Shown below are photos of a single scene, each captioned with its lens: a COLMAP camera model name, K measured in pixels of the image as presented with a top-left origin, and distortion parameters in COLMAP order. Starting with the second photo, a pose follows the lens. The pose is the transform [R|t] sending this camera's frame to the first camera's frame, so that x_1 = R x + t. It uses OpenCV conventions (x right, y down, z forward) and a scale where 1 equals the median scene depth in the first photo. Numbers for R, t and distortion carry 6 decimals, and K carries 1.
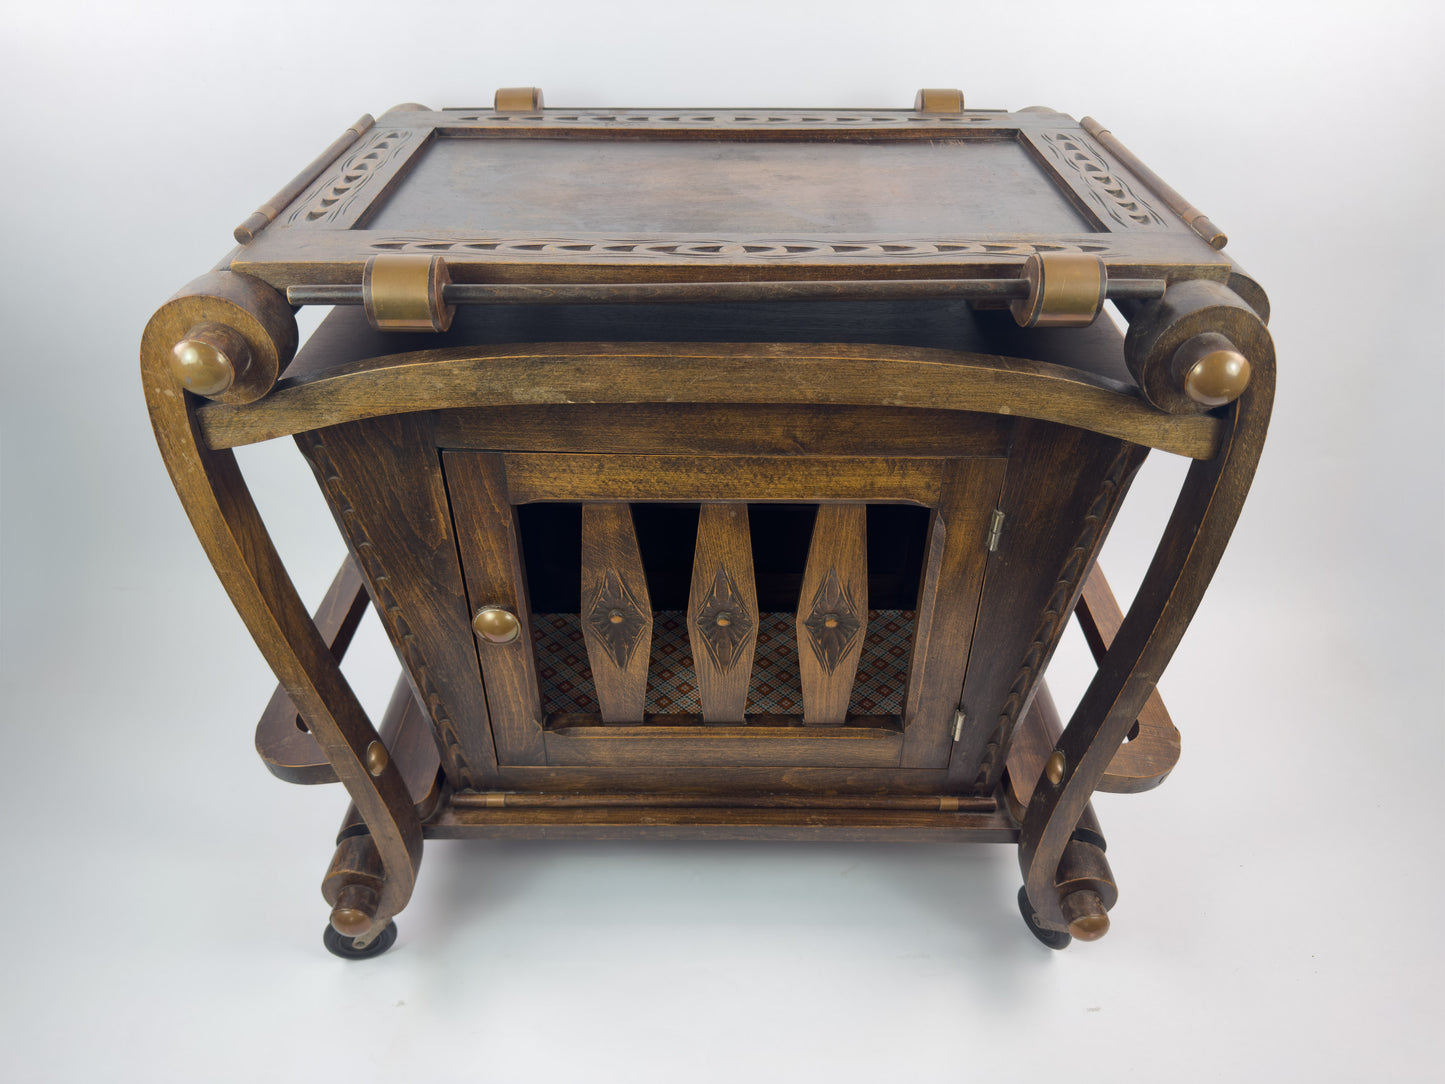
lens RADIAL K [[1043.3, 0, 732.2], [0, 1043.3, 545.8], [0, 0, 1]] dist [0.073736, -0.148455]
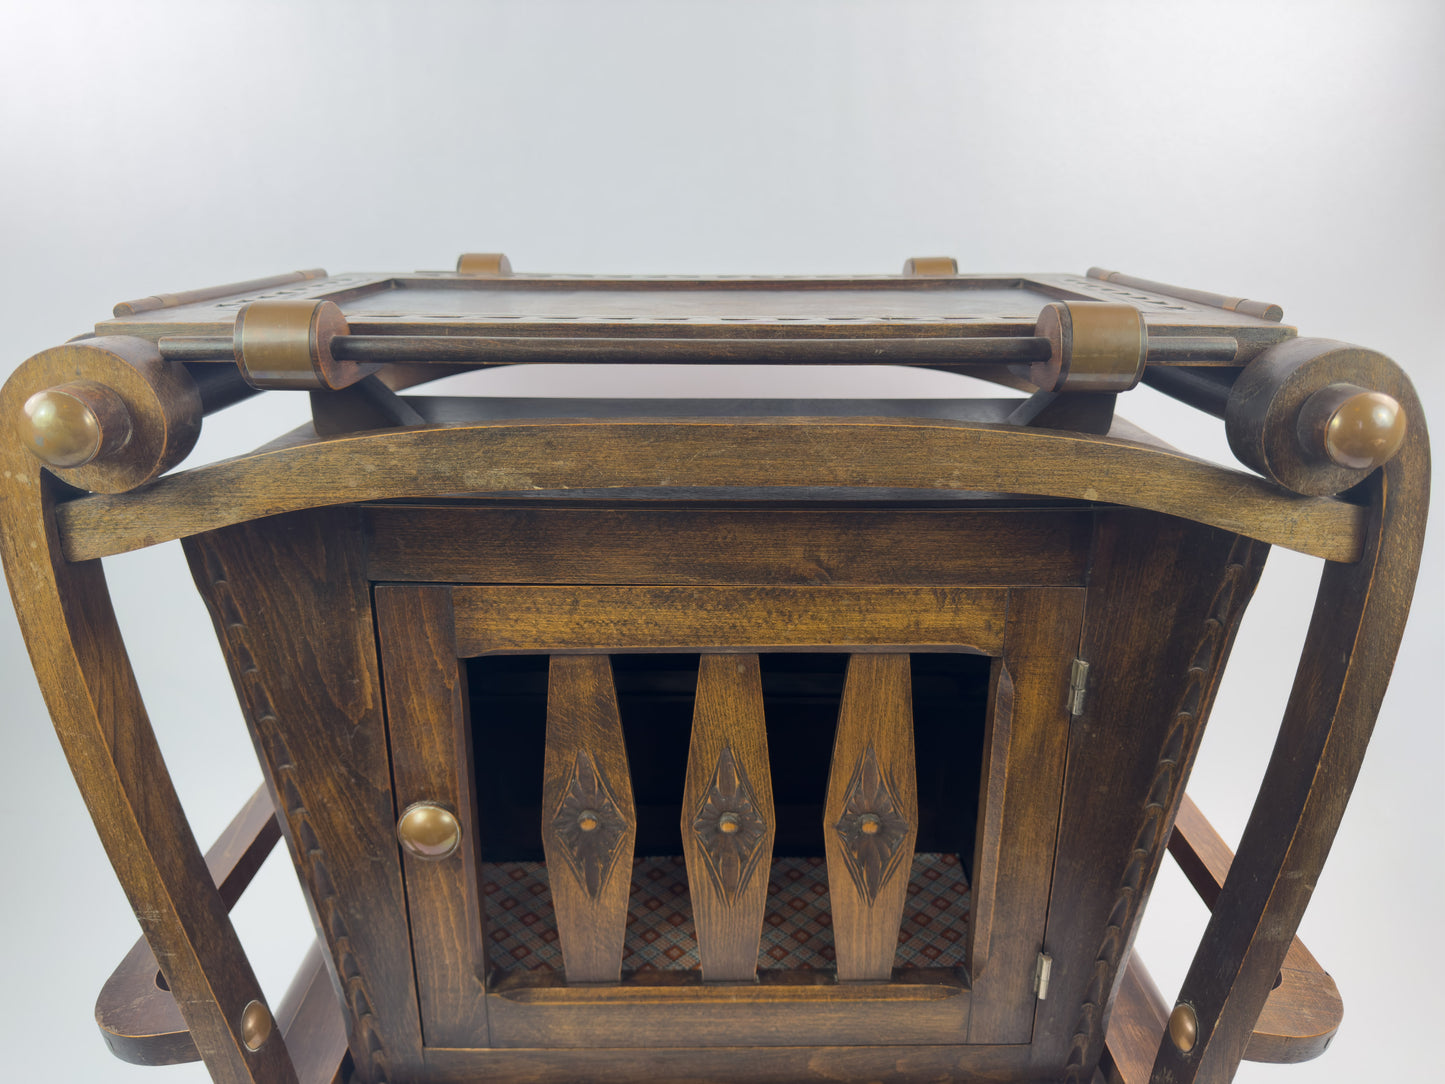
lens RADIAL K [[1076.0, 0, 727.8], [0, 1076.0, 543.9], [0, 0, 1]] dist [0.043491, -0.088125]
pose [[0.999874, -0.009152, 0.012940, -0.018157], [0.012570, 0.955211, -0.295659, 0.112831], [-0.009654, 0.295784, 0.955206, 0.191363]]
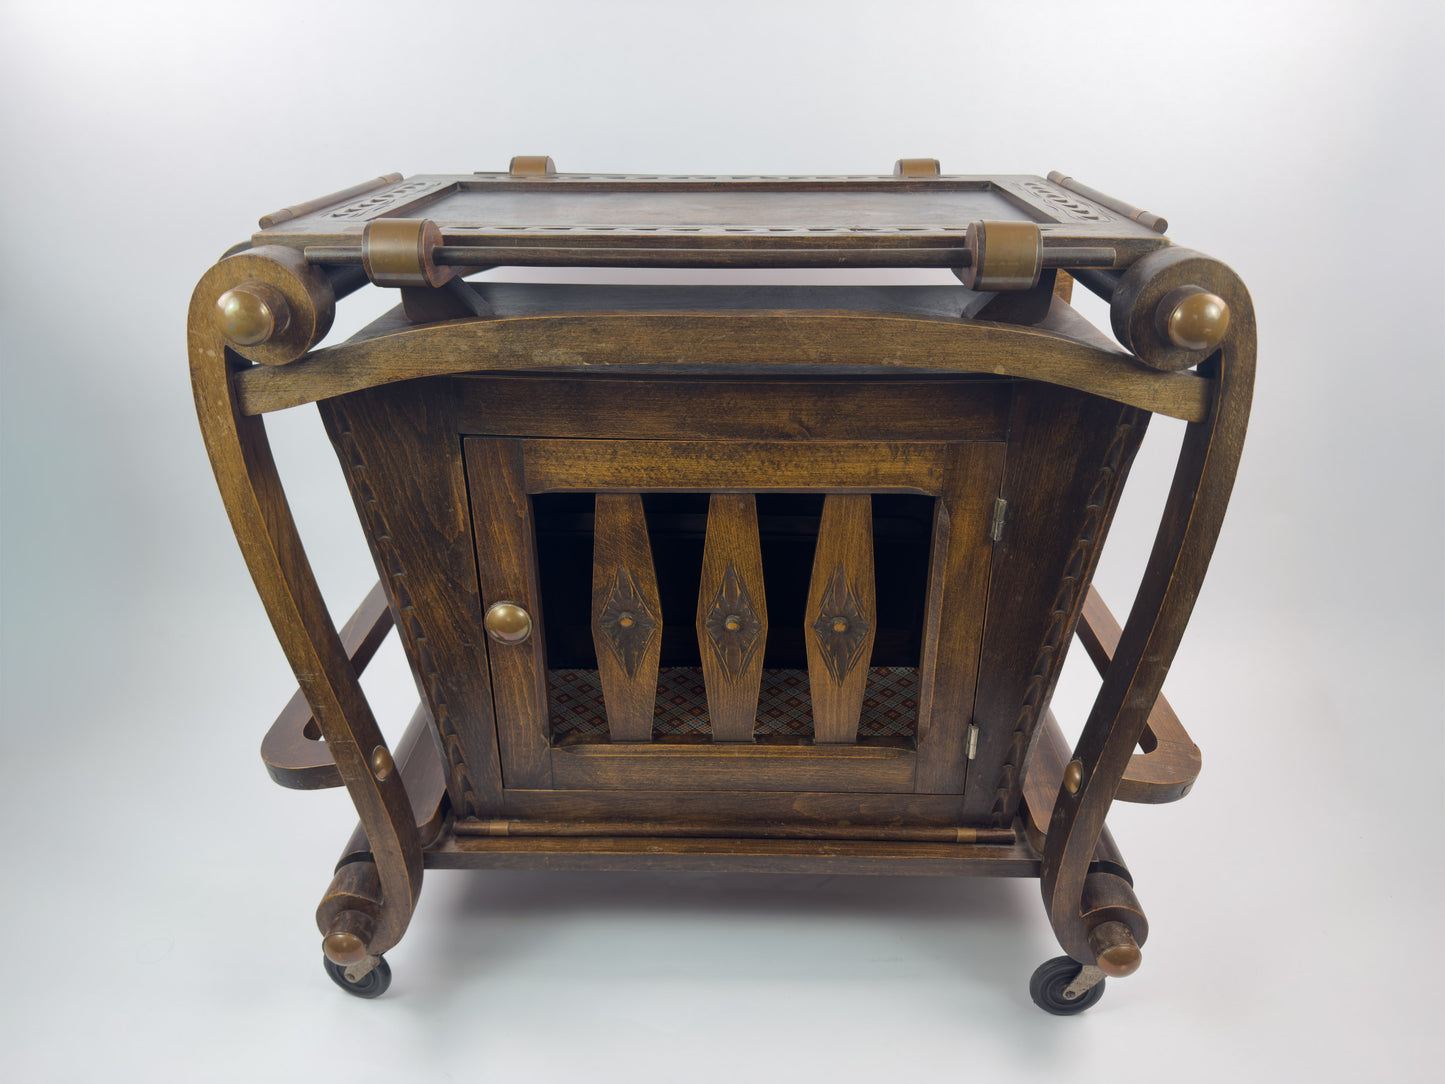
lens RADIAL K [[1043.3, 0, 728.3], [0, 1043.3, 544.6], [0, 0, 1]] dist [0.073736, -0.148455]
pose [[0.999835, -0.001230, -0.018113, 0.006070], [-0.002063, 0.983546, -0.180645, 0.185072], [0.018037, 0.180653, 0.983381, -0.004011]]
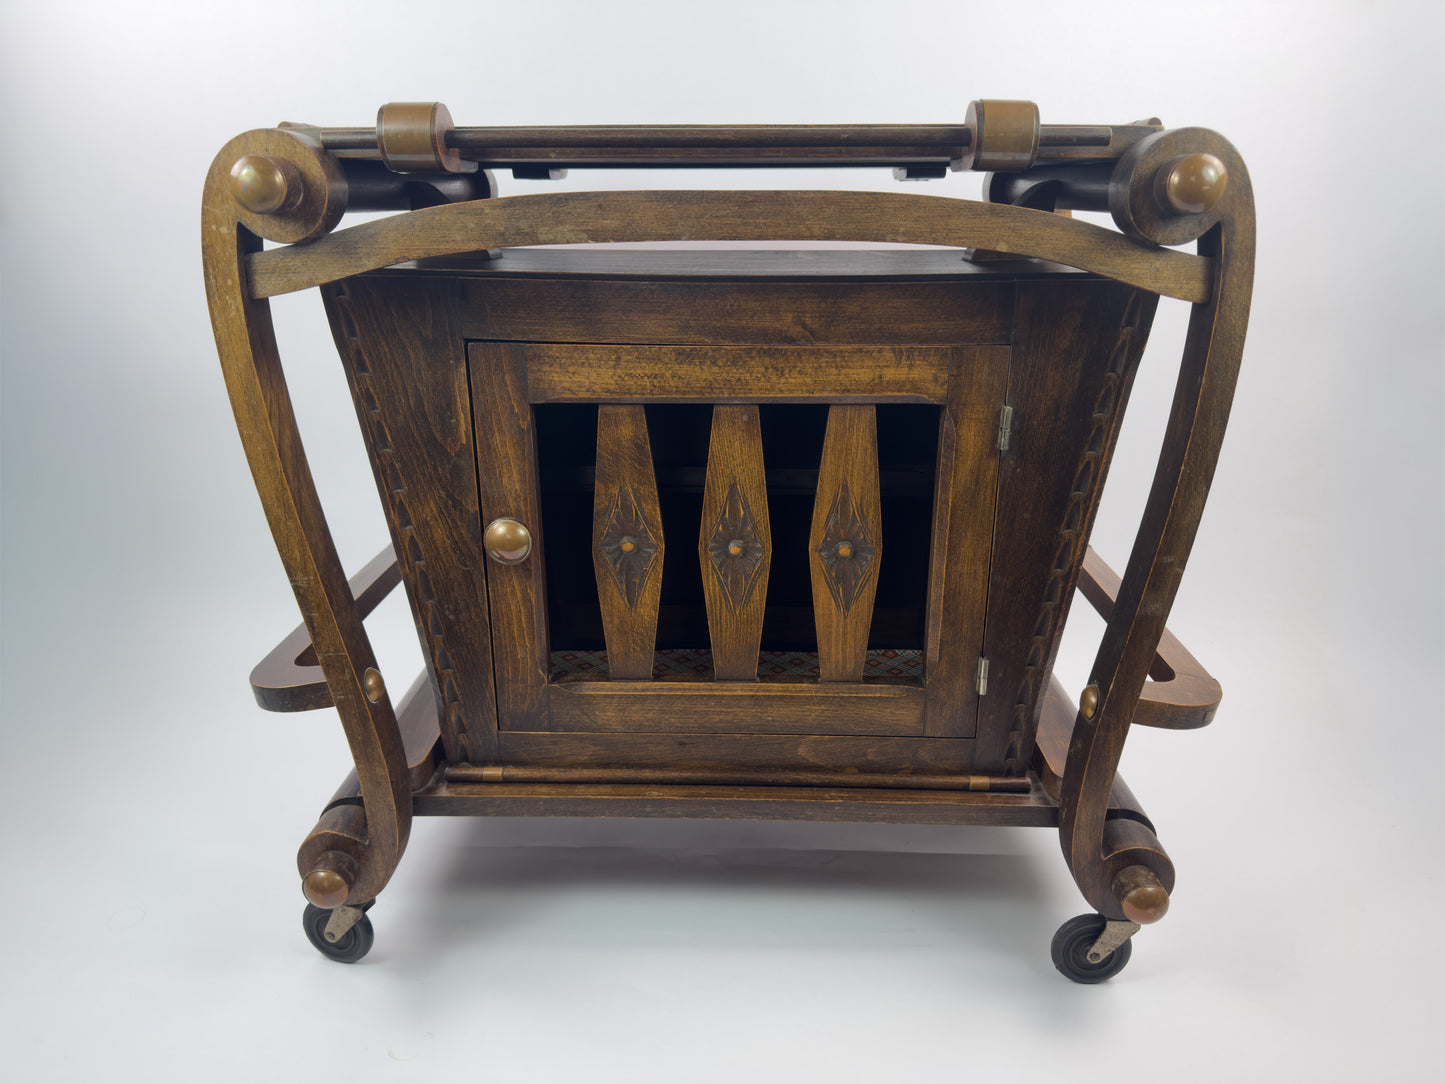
lens RADIAL K [[1043.3, 0, 724.3], [0, 1043.3, 549.4], [0, 0, 1]] dist [0.073736, -0.148455]
pose [[0.999676, -0.000132, -0.025470, 0.006218], [-0.007366, 0.955759, -0.294060, 0.377794], [0.024382, 0.294152, 0.955448, 0.057365]]
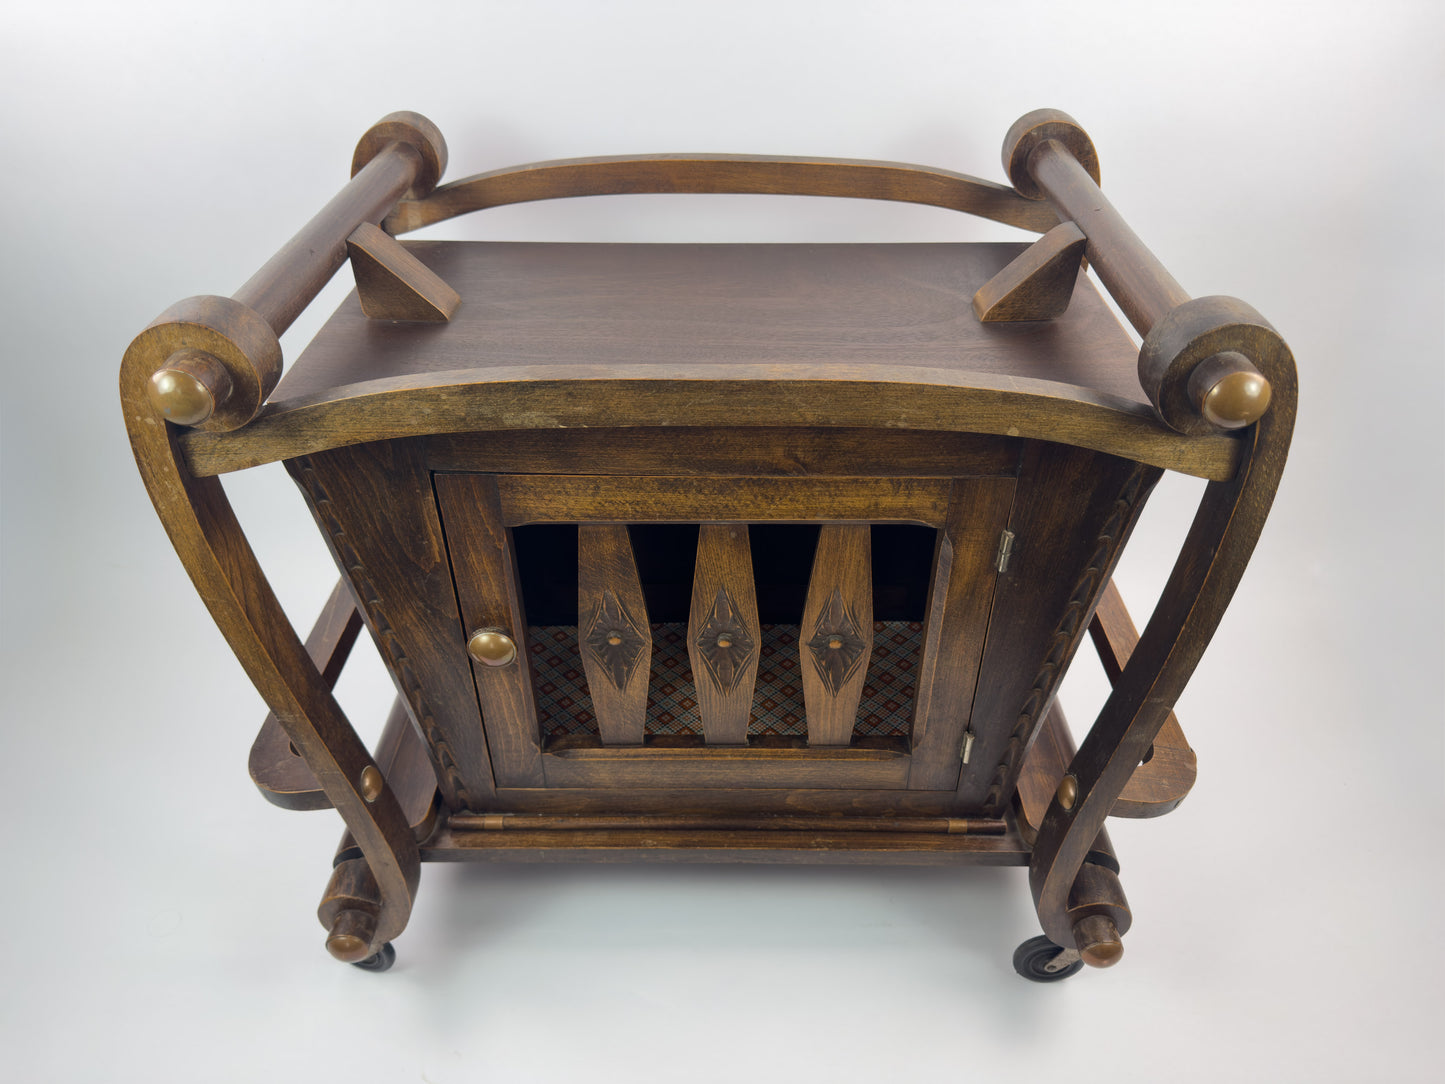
lens RADIAL K [[1043.3, 0, 726.8], [0, 1043.3, 541.6], [0, 0, 1]] dist [0.073736, -0.148455]
pose [[0.999894, -0.004628, -0.013783, 0.007981], [0.004705, 0.999974, 0.005553, -0.028443], [0.013757, -0.005618, 0.999890, 0.027310]]
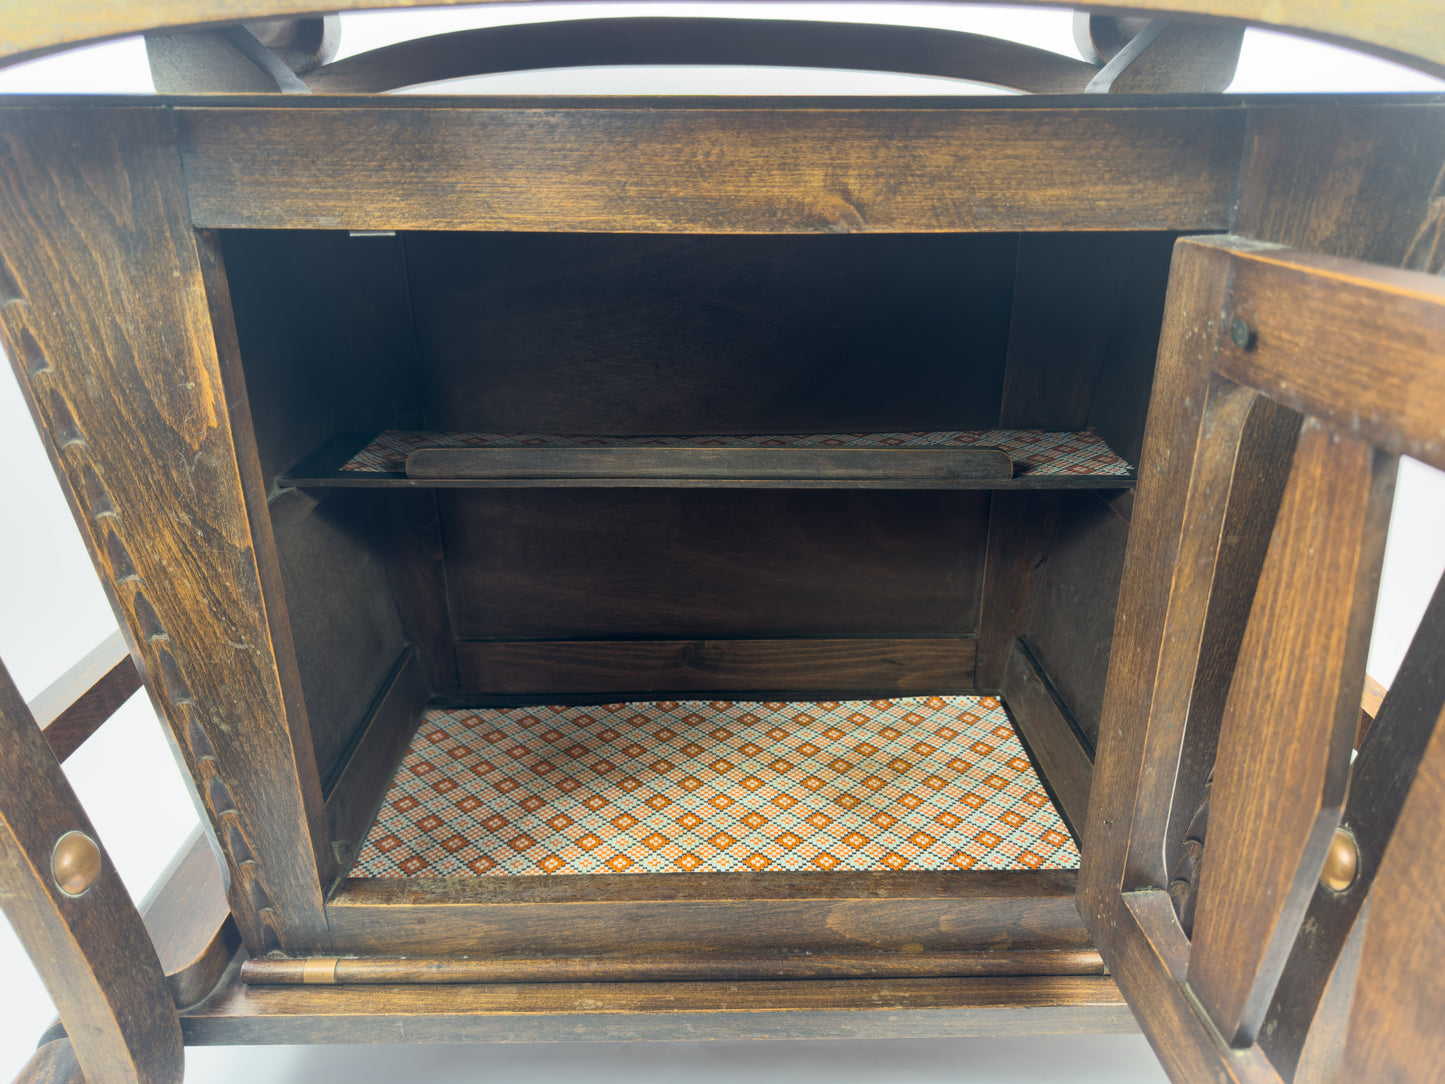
lens RADIAL K [[1043.3, 0, 721.2], [0, 1043.3, 547.9], [0, 0, 1]] dist [0.073736, -0.148455]
pose [[0.999833, -0.017735, 0.004513, -0.009643], [0.018300, 0.970566, -0.240140, 0.187229], [-0.000121, 0.240183, 0.970728, 0.459934]]
